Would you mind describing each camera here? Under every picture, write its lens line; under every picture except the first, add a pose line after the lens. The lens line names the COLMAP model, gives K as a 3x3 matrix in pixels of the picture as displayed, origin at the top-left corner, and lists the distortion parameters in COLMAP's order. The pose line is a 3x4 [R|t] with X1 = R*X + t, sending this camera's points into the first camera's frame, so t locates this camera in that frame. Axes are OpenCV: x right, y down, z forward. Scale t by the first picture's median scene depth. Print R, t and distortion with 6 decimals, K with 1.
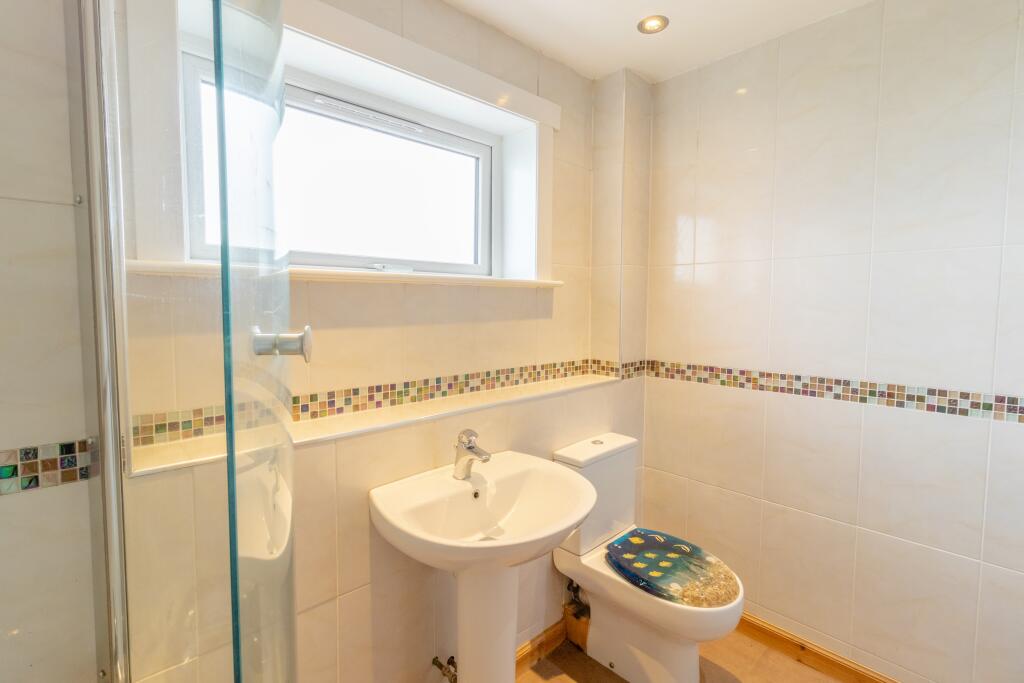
lens RADIAL K [[467.0, 0, 512.9], [0, 467.0, 340.3], [0, 0, 1]] dist [0.001042, 0.003302]
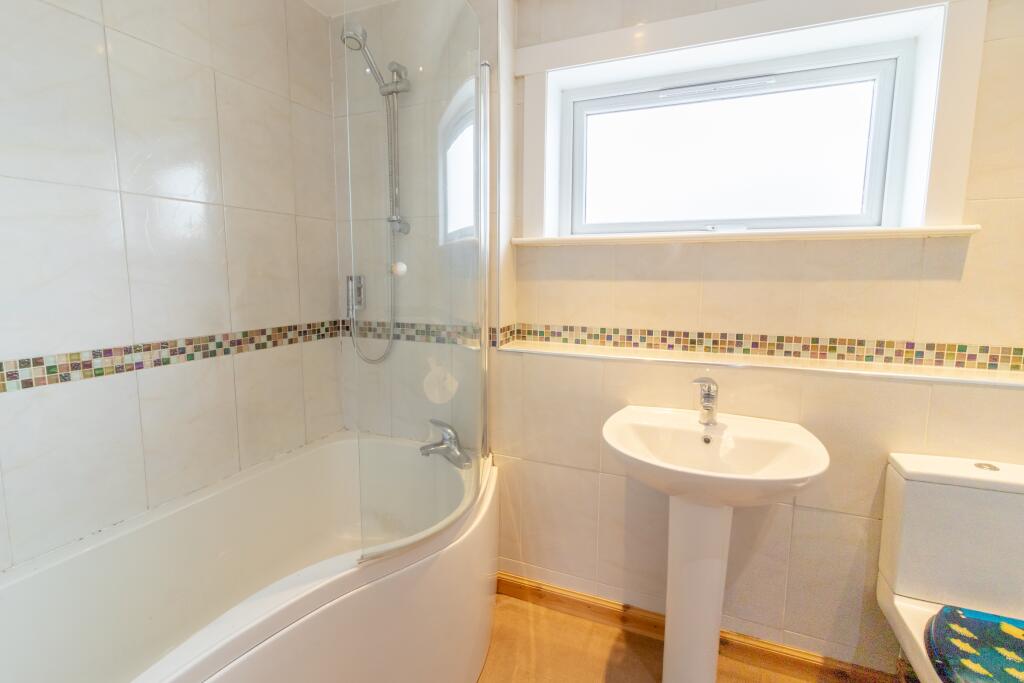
lens RADIAL K [[467.0, 0, 518.1], [0, 467.0, 334.1], [0, 0, 1]] dist [0.001042, 0.003302]
pose [[0.434791, 0.120268, -0.892464, 0.530037], [-0.070776, 0.992540, 0.099273, 0.013156], [0.897746, 0.020002, 0.440060, 0.116195]]
